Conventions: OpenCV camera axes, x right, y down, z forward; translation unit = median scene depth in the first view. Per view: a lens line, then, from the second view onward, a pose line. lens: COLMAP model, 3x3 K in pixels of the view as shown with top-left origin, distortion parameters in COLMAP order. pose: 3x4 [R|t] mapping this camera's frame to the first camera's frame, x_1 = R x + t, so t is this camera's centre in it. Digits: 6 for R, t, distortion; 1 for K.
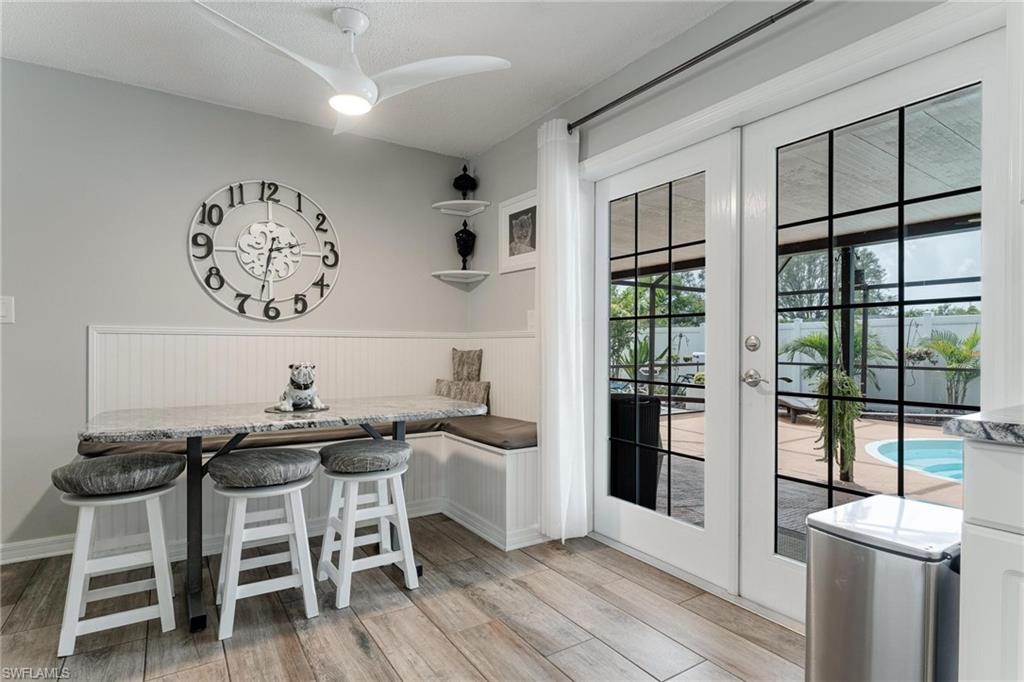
lens RADIAL K [[532.3, 0, 508.5], [0, 532.3, 344.3], [0, 0, 1]] dist [0.004192, -0.003359]
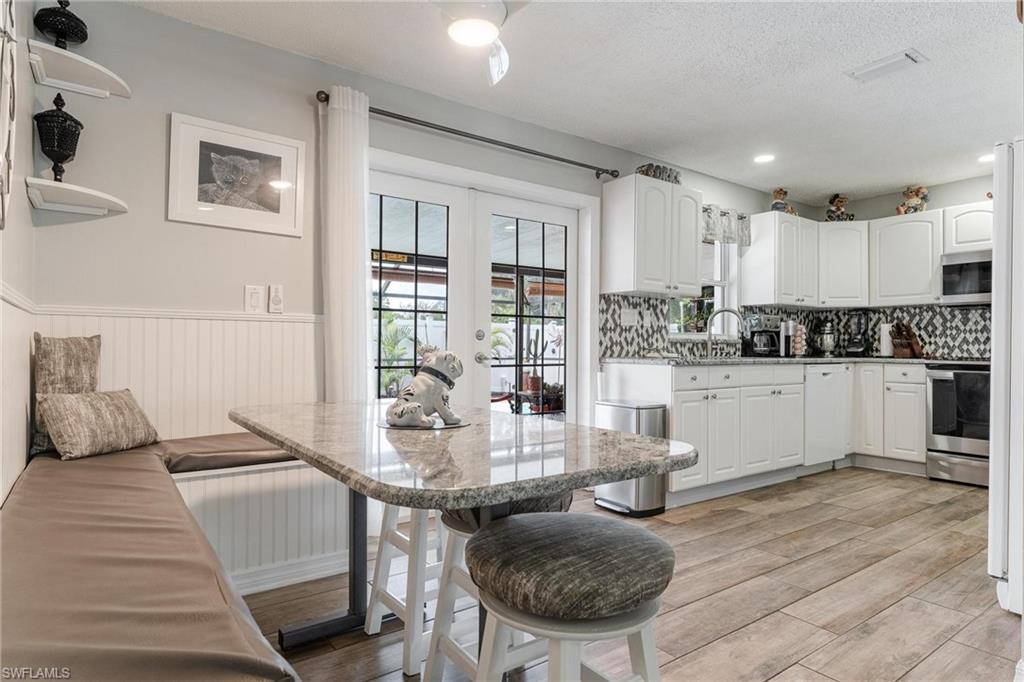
lens RADIAL K [[572.6, 0, 505.2], [0, 572.6, 342.2], [0, 0, 1]] dist [-0.002664, 0.000624]
pose [[-0.045467, 0.006266, 0.998946, -0.913909], [-0.011098, 0.999915, -0.006778, 0.021522], [-0.998904, -0.011395, -0.045394, 0.775215]]
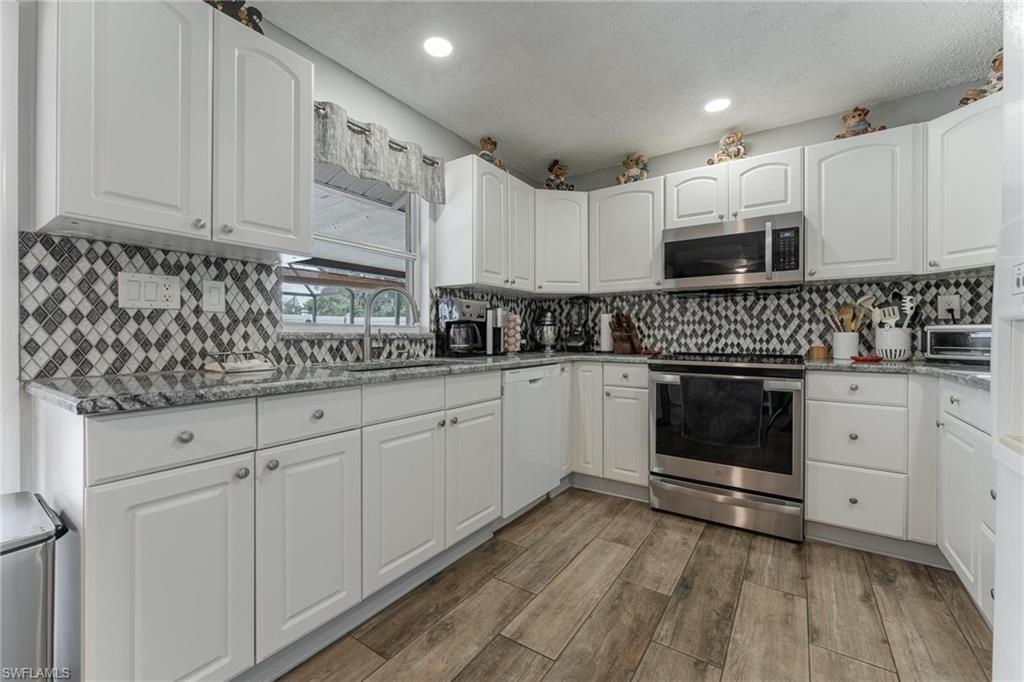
lens RADIAL K [[415.6, 0, 509.0], [0, 415.6, 336.1], [0, 0, 1]] dist [0.001405, -0.000187]
pose [[-0.385380, -0.004250, 0.922748, -0.116245], [-0.004418, 0.999986, 0.002761, -0.003338], [-0.922747, -0.003013, -0.385394, 0.178810]]
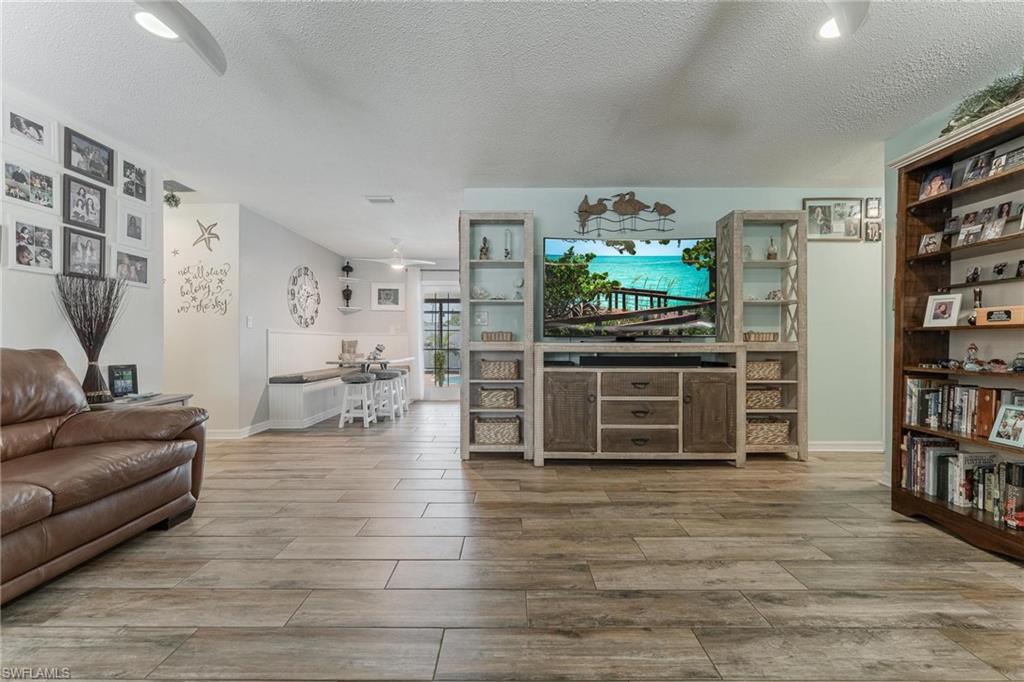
lens RADIAL K [[415.6, 0, 506.8], [0, 415.6, 346.9], [0, 0, 1]] dist [0.001405, -0.000187]
pose [[0.554516, -0.011301, 0.832096, -1.630203], [-0.002789, 0.999877, 0.015438, 0.010720], [-0.832168, -0.010881, 0.554416, -0.790455]]
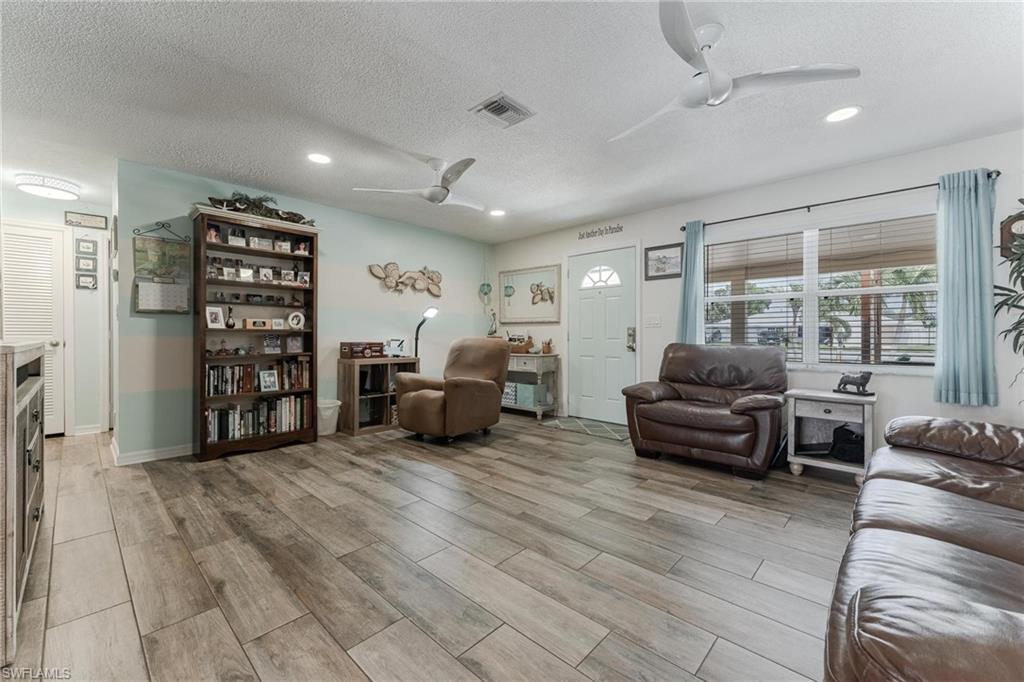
lens RADIAL K [[415.6, 0, 512.5], [0, 415.6, 335.4], [0, 0, 1]] dist [0.001405, -0.000187]
pose [[-0.970618, 0.000152, -0.240624, -1.044161], [0.000412, 0.999999, -0.001030, 0.004319], [0.240624, -0.001099, -0.970618, 0.362358]]
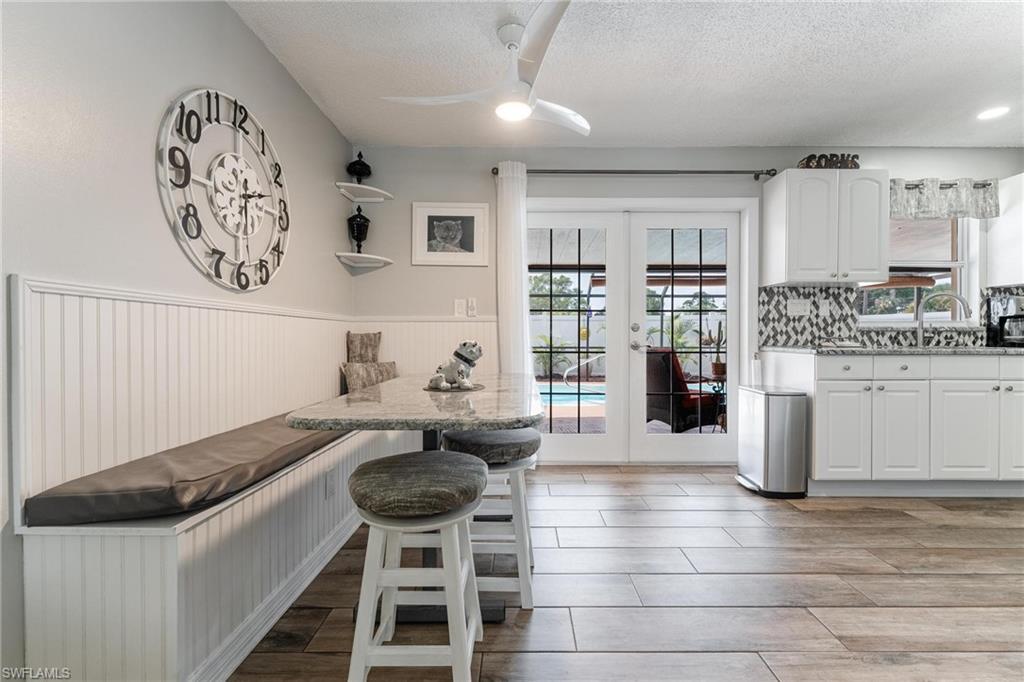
lens RADIAL K [[440.0, 0, 522.1], [0, 440.0, 339.1], [0, 0, 1]] dist [-0.005439, 0.001268]
pose [[0.543743, -0.006505, 0.839226, -0.838597], [-0.002729, 0.999951, 0.009518, 0.018937], [-0.839247, -0.007466, 0.543699, 0.373682]]
